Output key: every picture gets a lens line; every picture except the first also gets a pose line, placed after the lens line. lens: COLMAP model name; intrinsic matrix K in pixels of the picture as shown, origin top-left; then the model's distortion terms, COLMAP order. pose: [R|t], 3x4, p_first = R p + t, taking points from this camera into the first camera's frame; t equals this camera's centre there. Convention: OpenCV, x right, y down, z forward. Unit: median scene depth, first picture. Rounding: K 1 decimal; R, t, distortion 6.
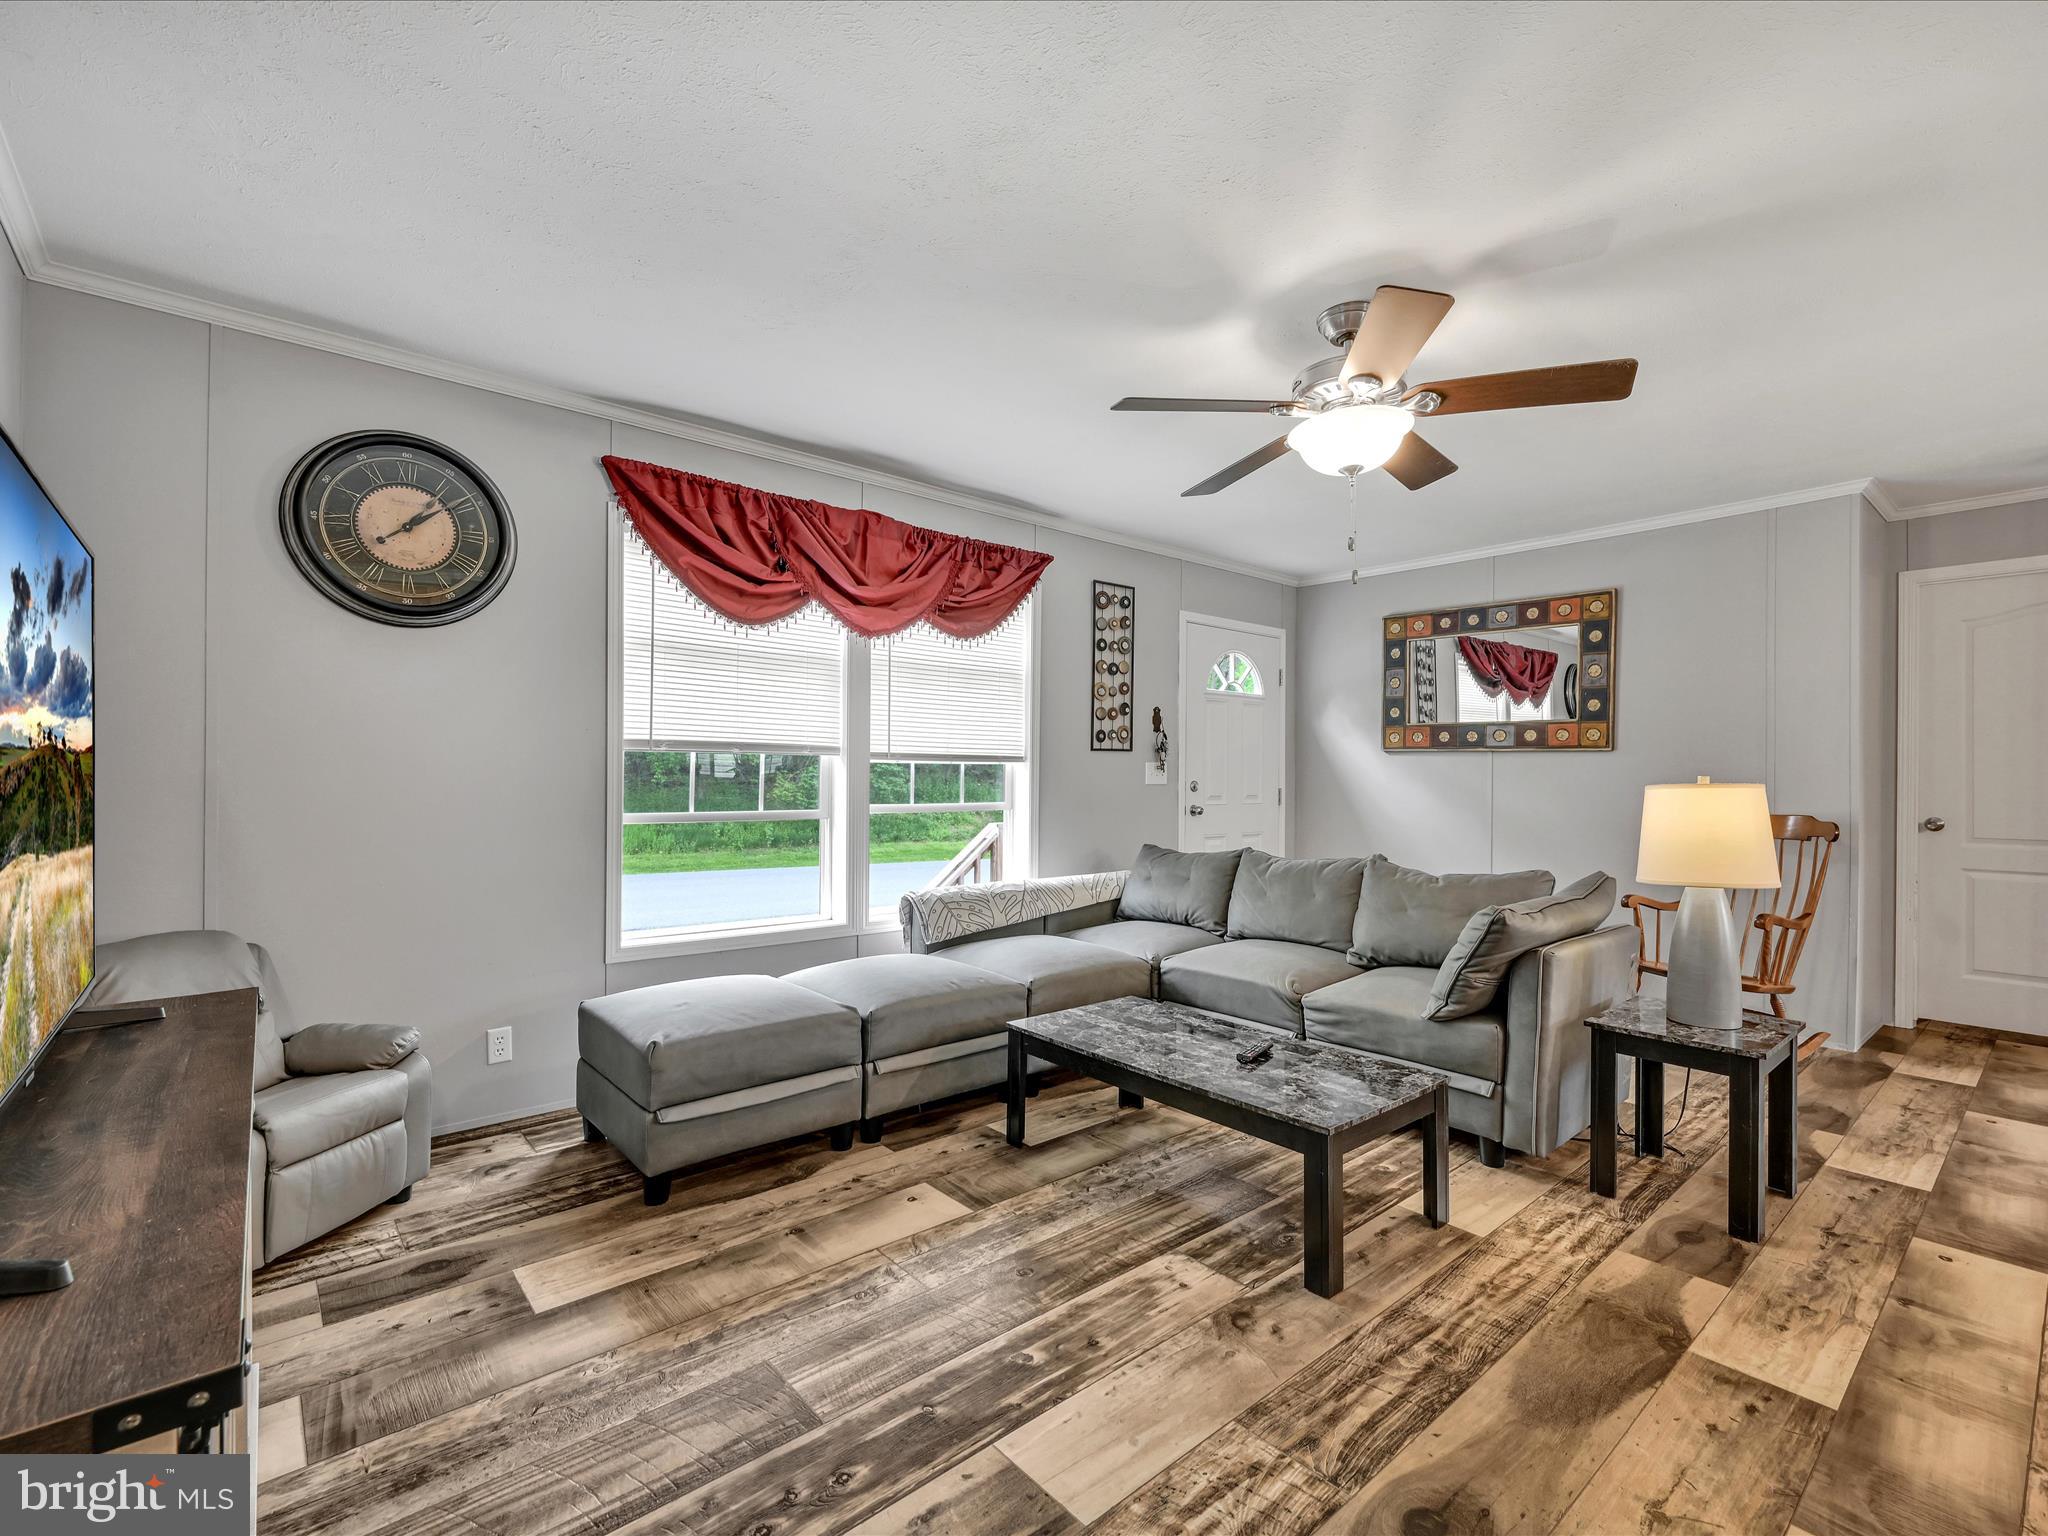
lens RADIAL K [[940.4, 0, 1036.3], [0, 940.4, 761.1], [0, 0, 1]] dist [-0.000830, 0.001517]
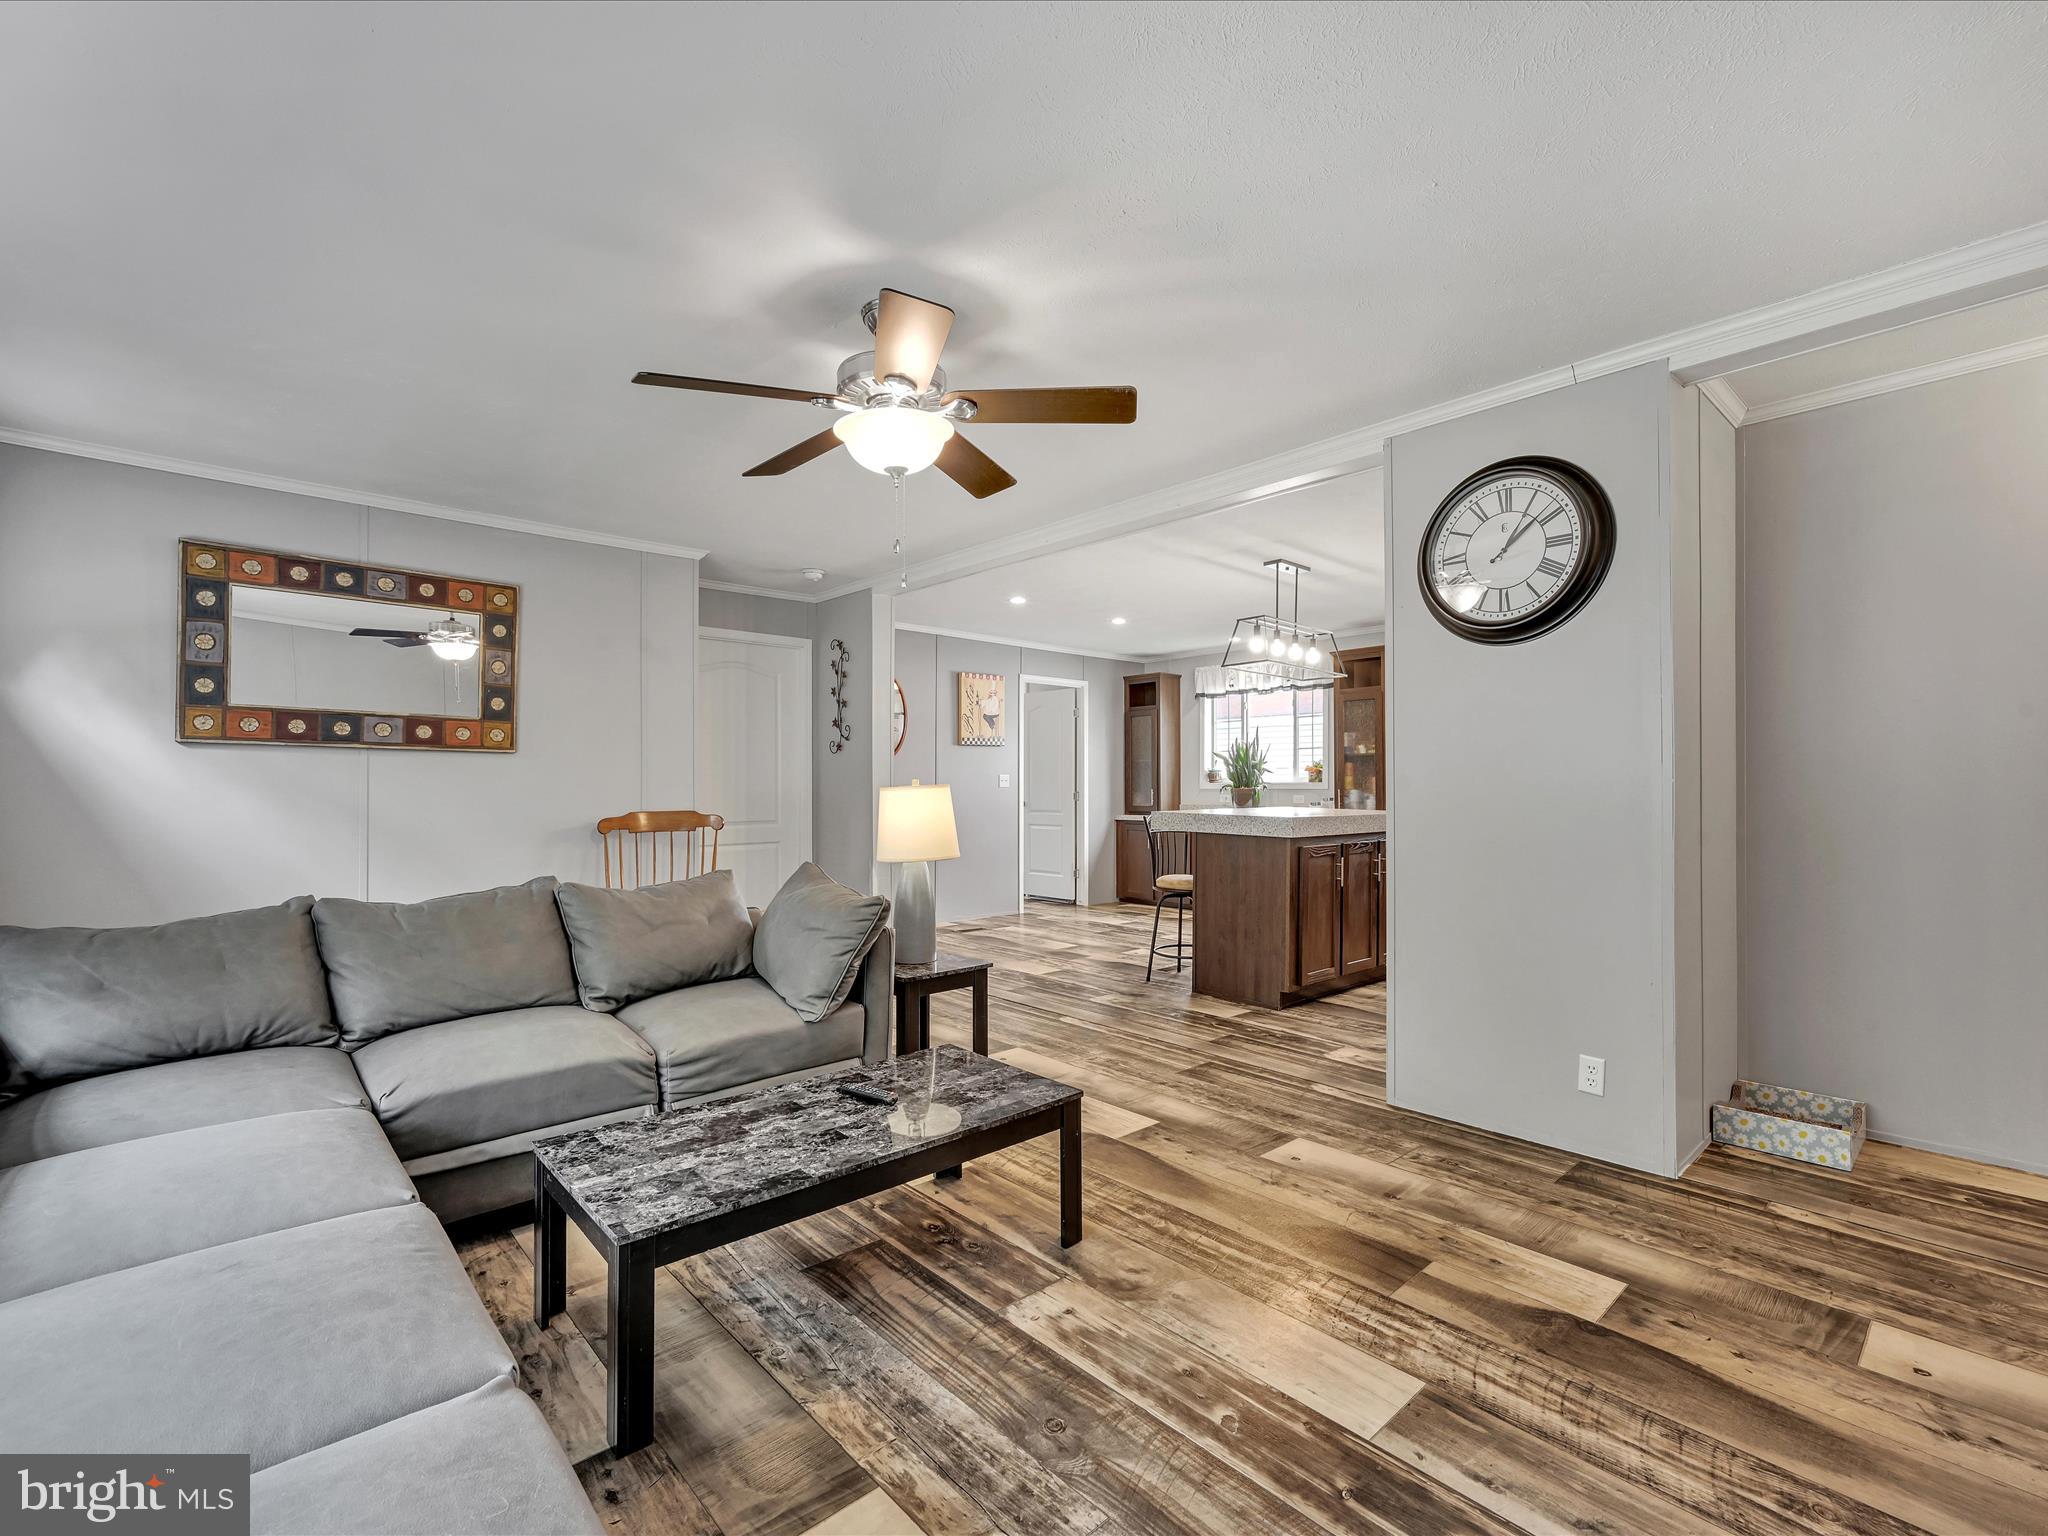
lens RADIAL K [[940.4, 0, 1034.3], [0, 940.4, 773.8], [0, 0, 1]] dist [-0.000830, 0.001517]
pose [[-0.042322, 0.002968, 0.999100, -0.603124], [-0.014468, 0.999889, -0.003583, 0.010171], [-0.998999, -0.014607, -0.042274, 0.816023]]
